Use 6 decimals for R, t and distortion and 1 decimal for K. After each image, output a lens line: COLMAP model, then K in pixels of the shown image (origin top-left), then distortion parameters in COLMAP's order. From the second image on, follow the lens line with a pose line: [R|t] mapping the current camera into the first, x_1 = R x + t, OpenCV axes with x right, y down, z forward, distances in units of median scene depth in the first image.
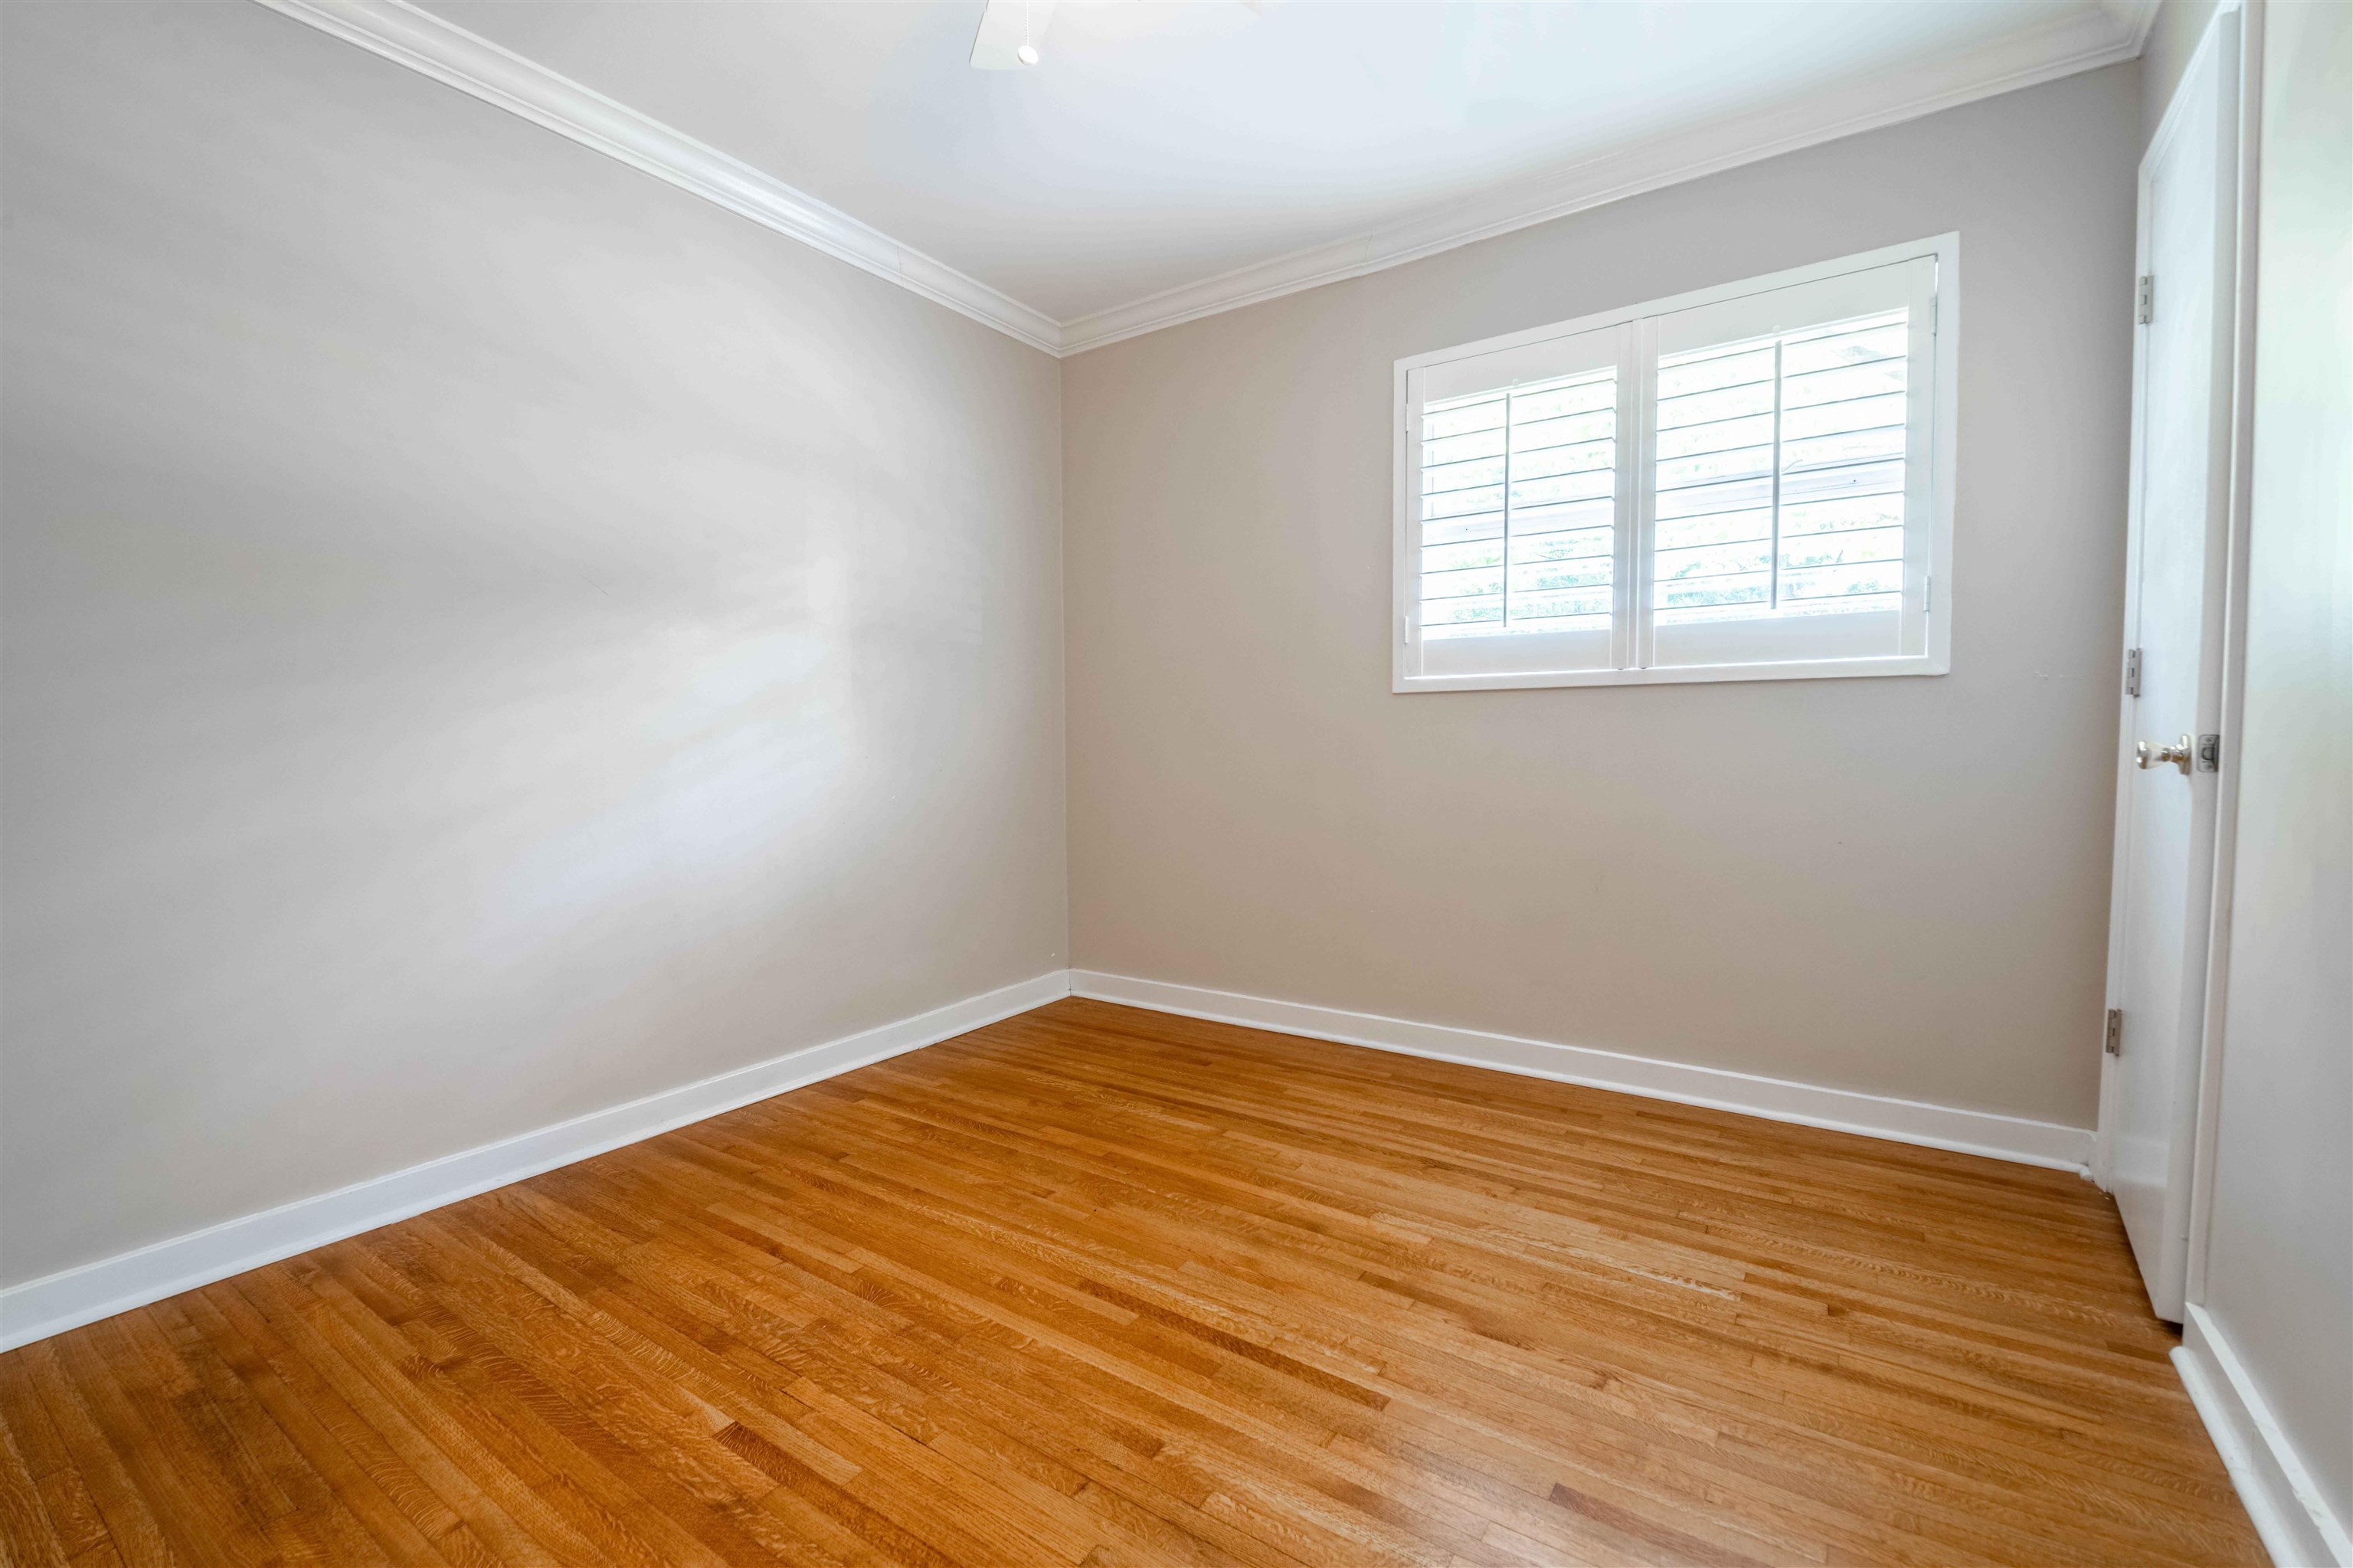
lens RADIAL K [[1018.1, 0, 1169.5], [0, 1018.1, 788.2], [0, 0, 1]] dist [-0.000260, -0.011278]
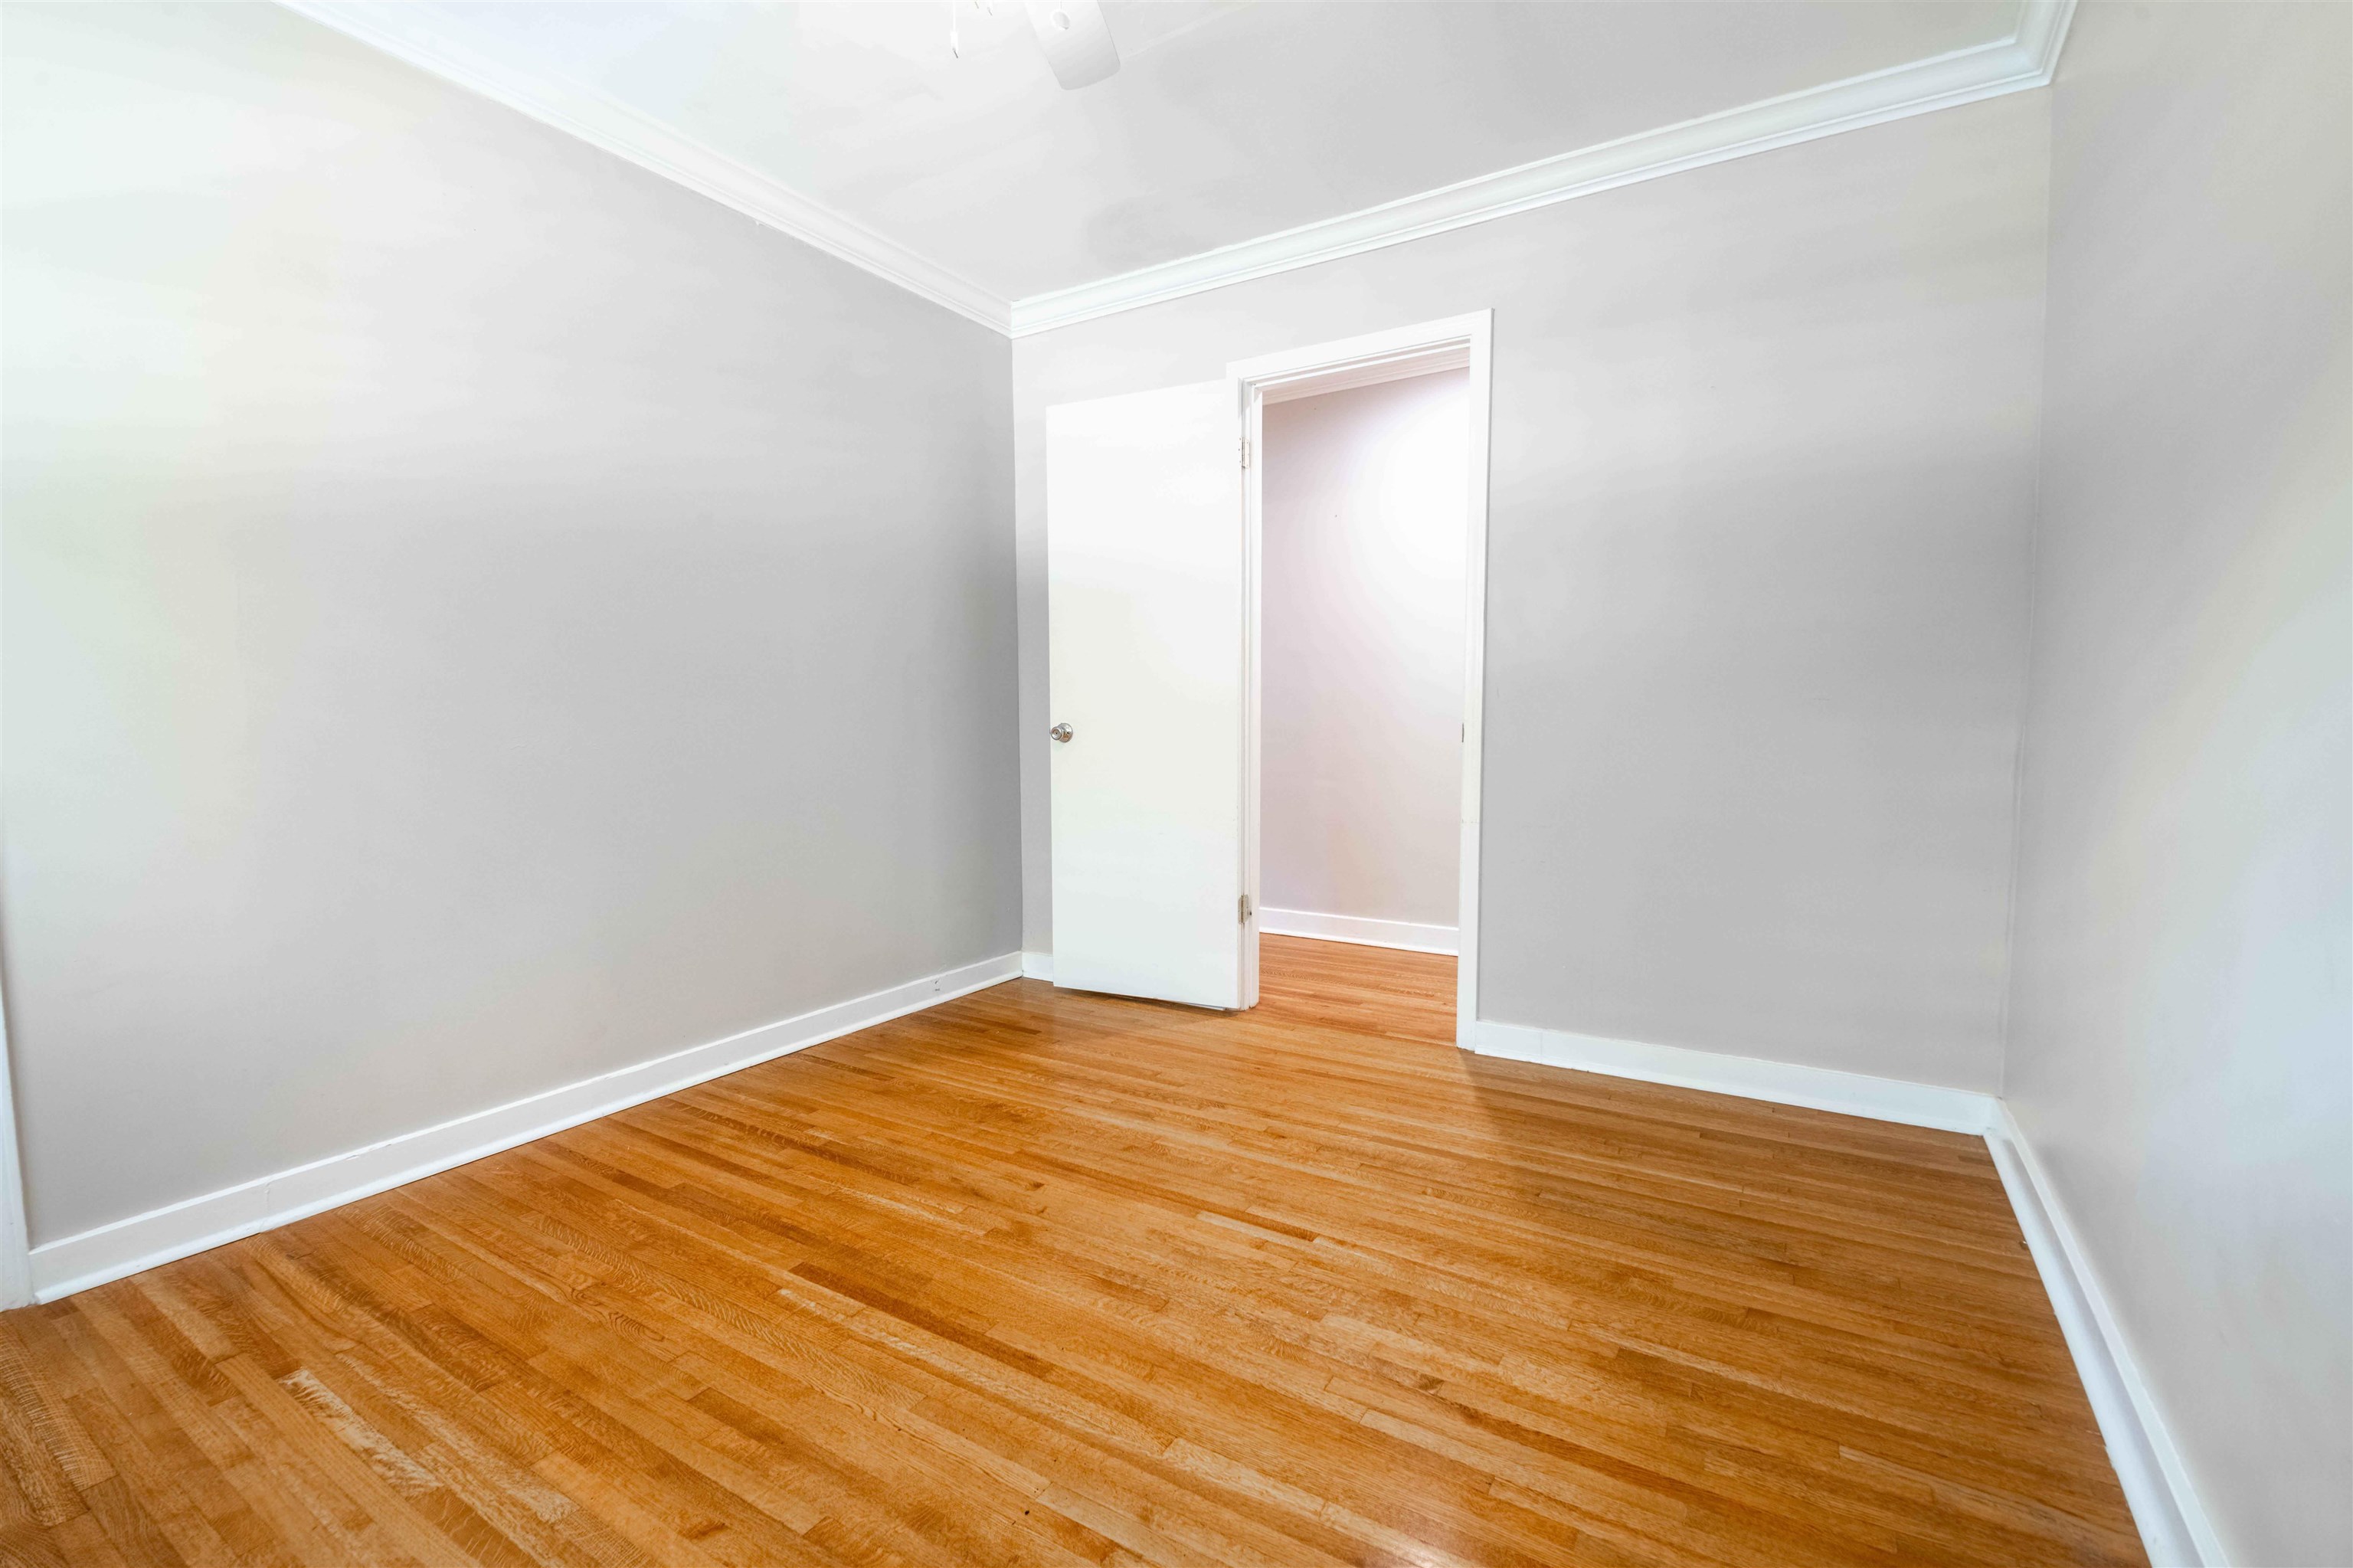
lens RADIAL K [[1015.5, 0, 1147.2], [0, 1015.5, 792.0], [0, 0, 1]] dist [0.003155, -0.010687]
pose [[-0.999591, 0.014893, -0.024417, -0.118122], [0.011719, 0.992045, 0.125337, -0.068708], [0.026089, 0.124999, -0.991814, 1.348753]]
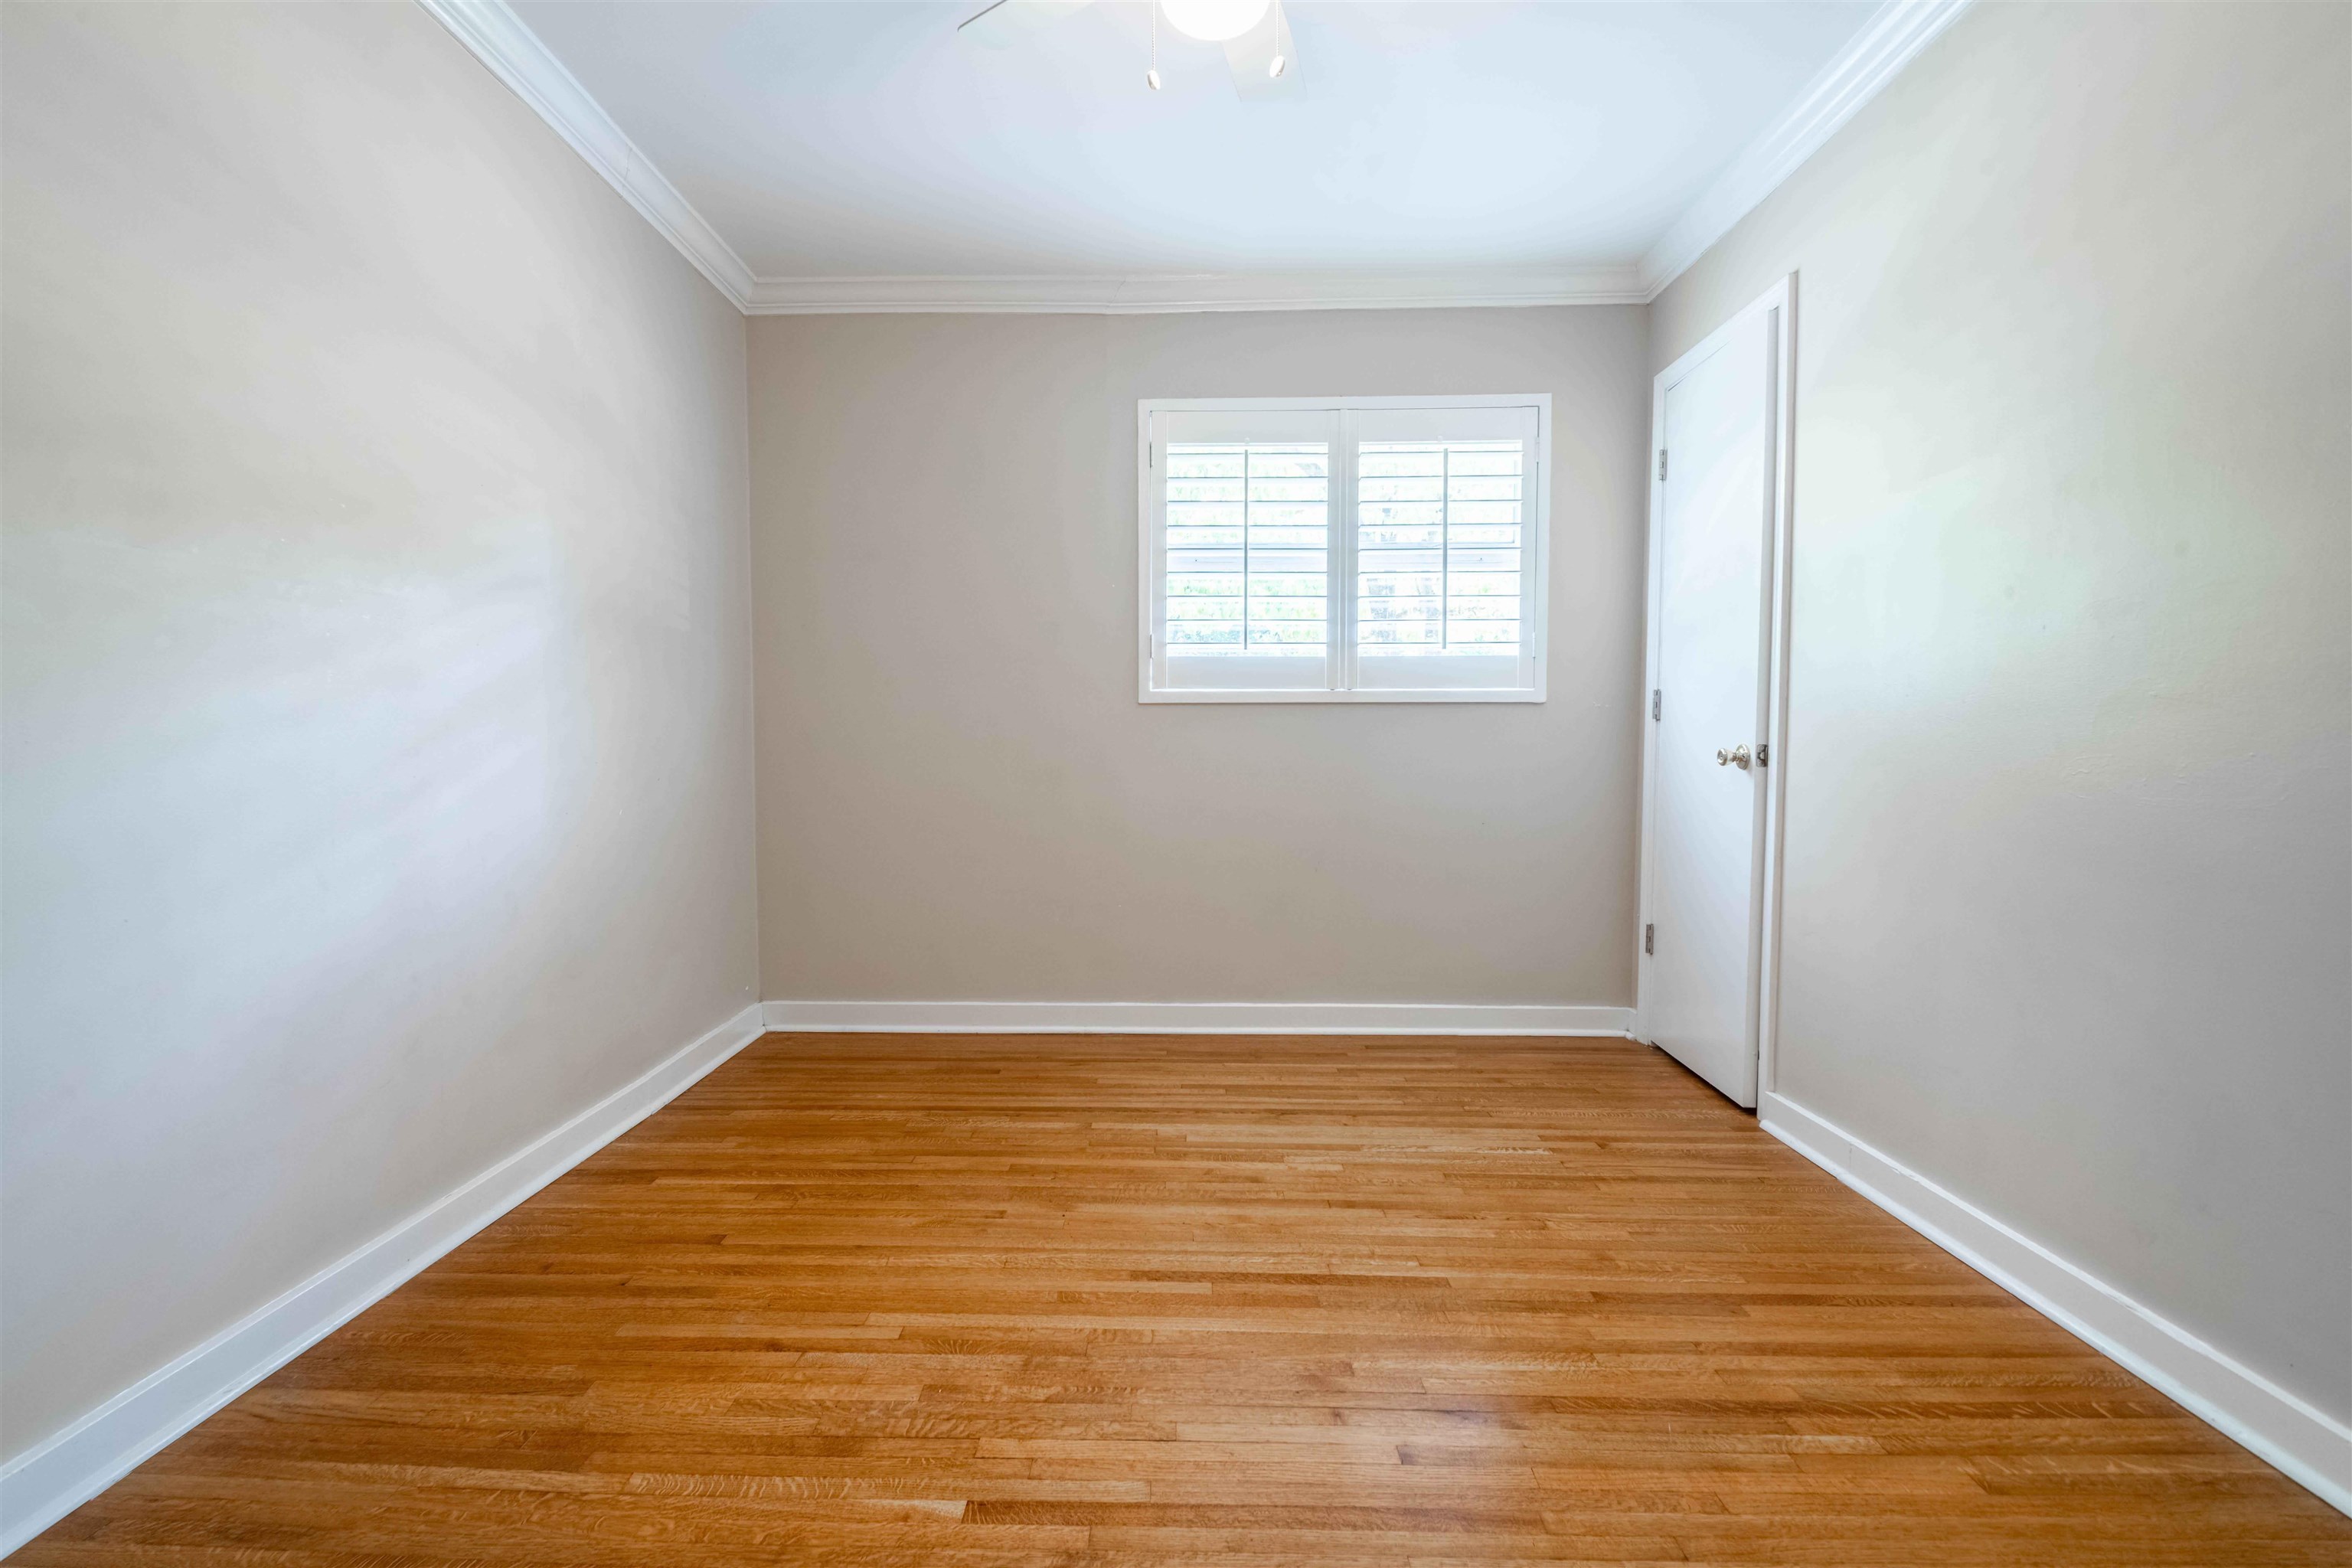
lens RADIAL K [[1028.5, 0, 1176.0], [0, 1028.5, 784.0], [0, 0, 1]] dist [0.000607, -0.014328]
pose [[0.833113, -0.014080, 0.552924, -0.466277], [0.021079, 0.999758, -0.006302, 0.001162], [-0.552701, 0.016905, 0.833208, 0.082299]]
